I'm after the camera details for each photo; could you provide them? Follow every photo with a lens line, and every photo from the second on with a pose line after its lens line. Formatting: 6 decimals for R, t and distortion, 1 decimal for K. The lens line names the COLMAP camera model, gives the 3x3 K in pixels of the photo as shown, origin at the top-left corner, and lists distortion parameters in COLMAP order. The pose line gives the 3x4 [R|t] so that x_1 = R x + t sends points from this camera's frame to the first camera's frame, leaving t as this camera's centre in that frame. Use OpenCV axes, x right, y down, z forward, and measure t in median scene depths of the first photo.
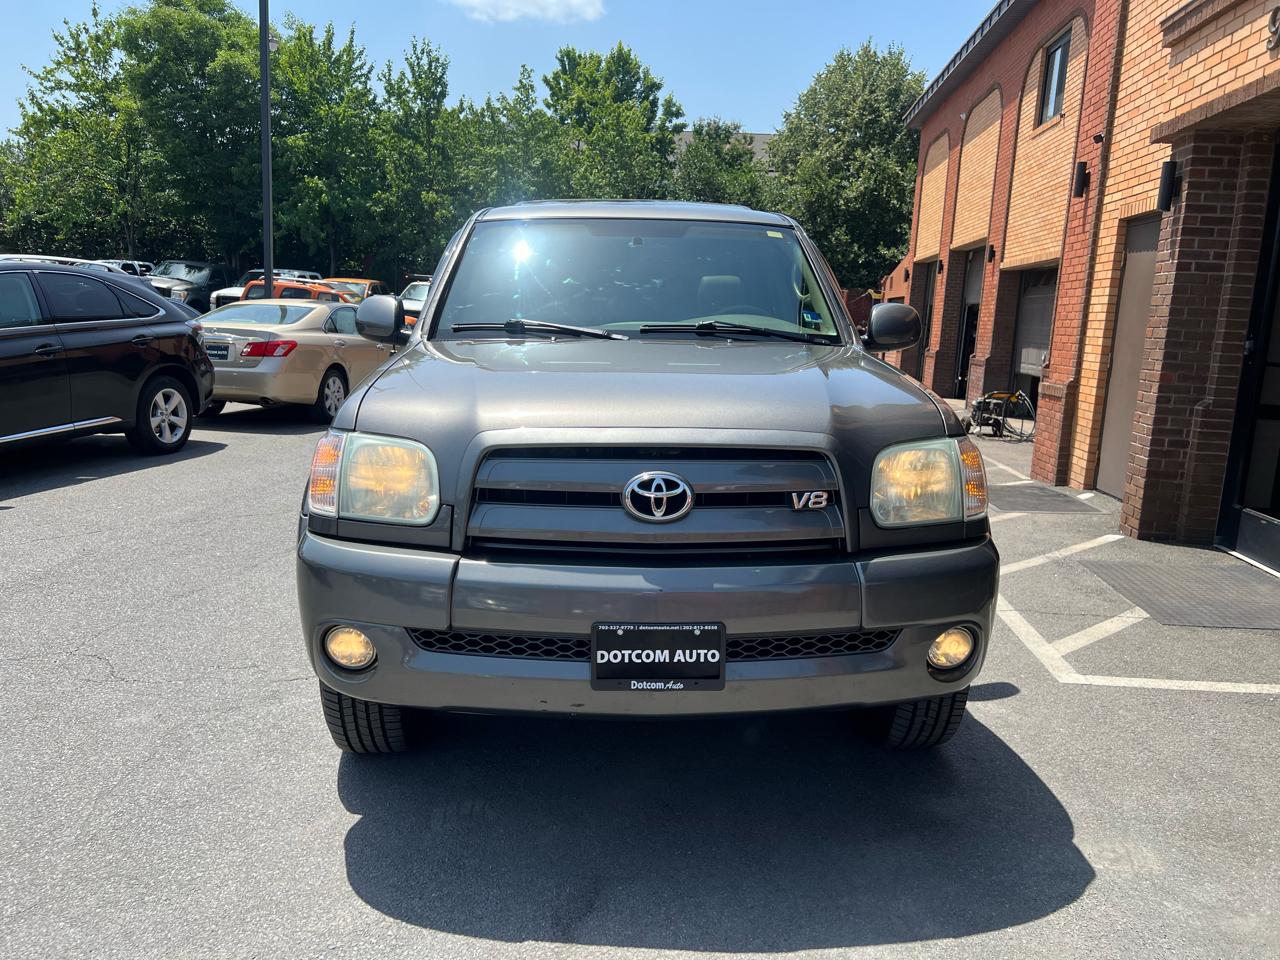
lens RADIAL K [[962.4, 0, 639.5], [0, 962.4, 484.5], [0, 0, 1]] dist [0.053691, -0.057029]
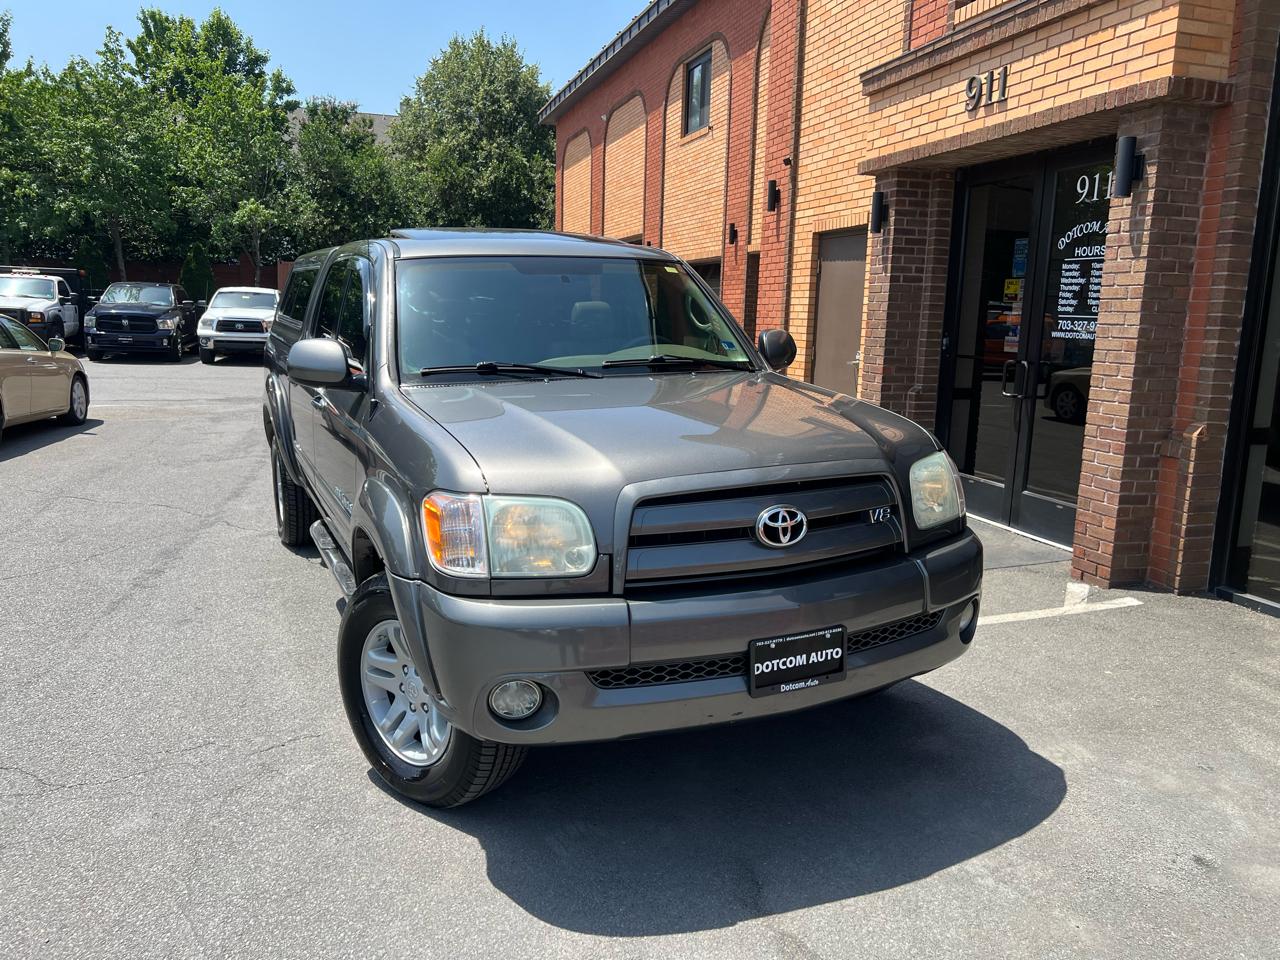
lens RADIAL K [[964.0, 0, 636.5], [0, 964.0, 482.0], [0, 0, 1]] dist [0.052006, -0.058686]
pose [[0.924069, -0.090832, 0.371277, -0.143717], [0.085166, 0.995863, 0.031665, -0.023331], [-0.372617, 0.002359, 0.927982, -0.006842]]
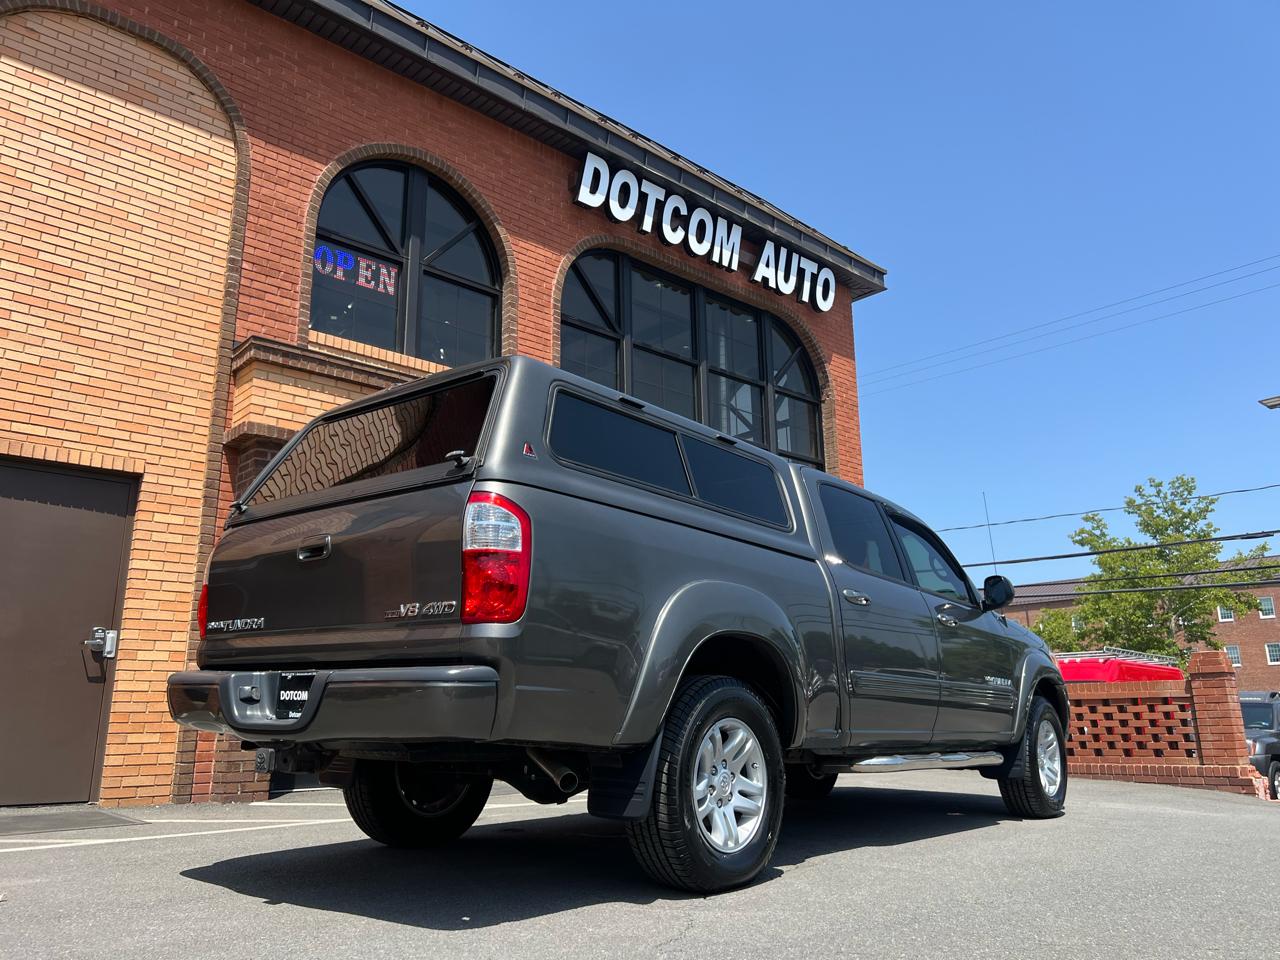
lens RADIAL K [[964.5, 0, 648.6], [0, 964.5, 473.5], [0, 0, 1]] dist [0.051745, -0.057894]
pose [[-0.740639, 0.129650, 0.659275, -0.373862], [0.091335, 0.991526, -0.092382, -0.110445], [-0.665666, -0.008207, -0.746205, 1.048776]]
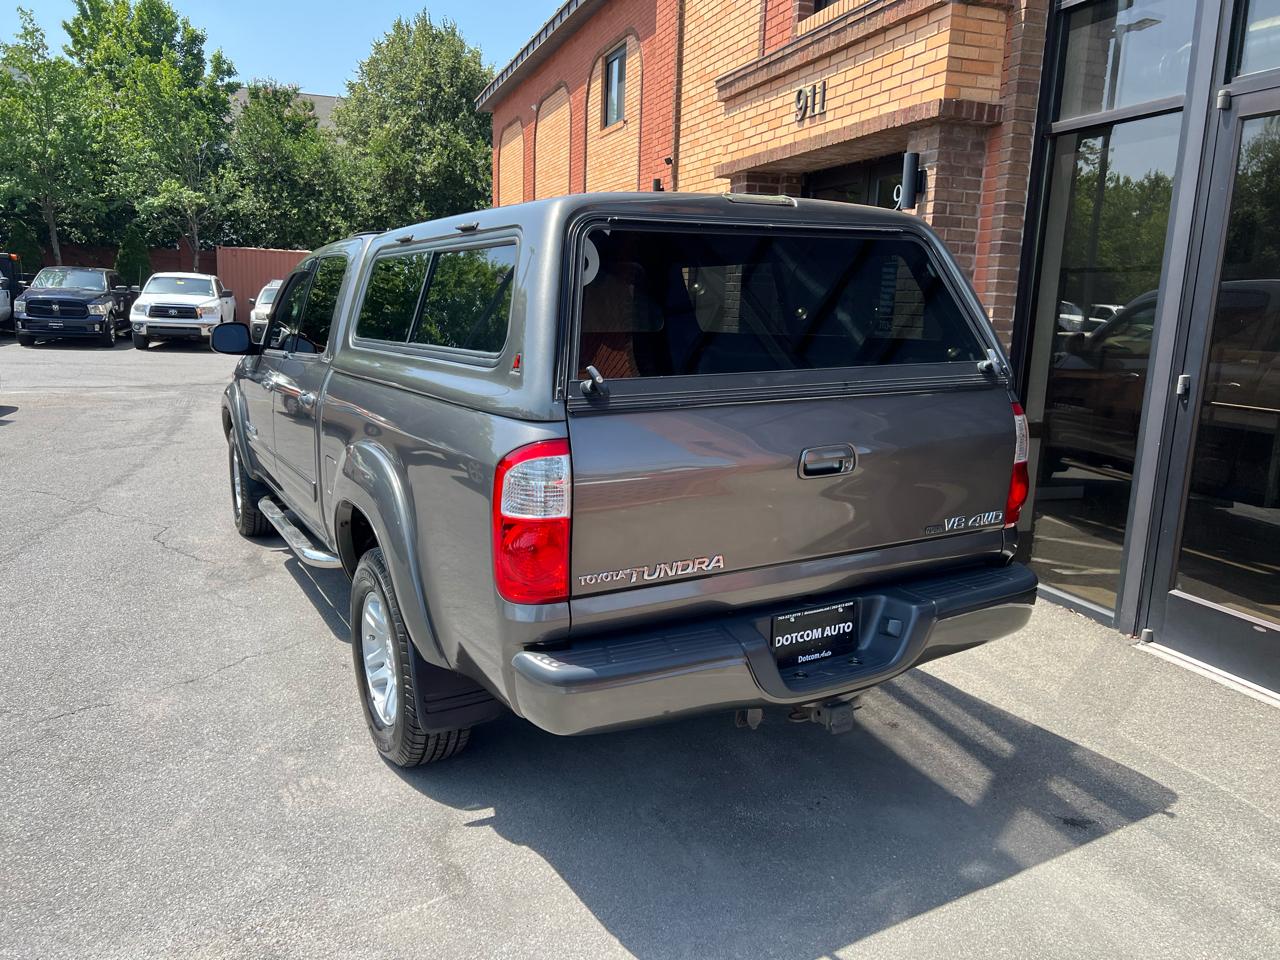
lens RADIAL K [[962.5, 0, 633.6], [0, 962.5, 491.1], [0, 0, 1]] dist [0.041560, -0.046493]
pose [[0.912018, -0.098261, 0.398207, -0.075847], [0.082029, 0.994962, 0.057643, -0.019048], [-0.401865, -0.019907, 0.915483, -0.076967]]
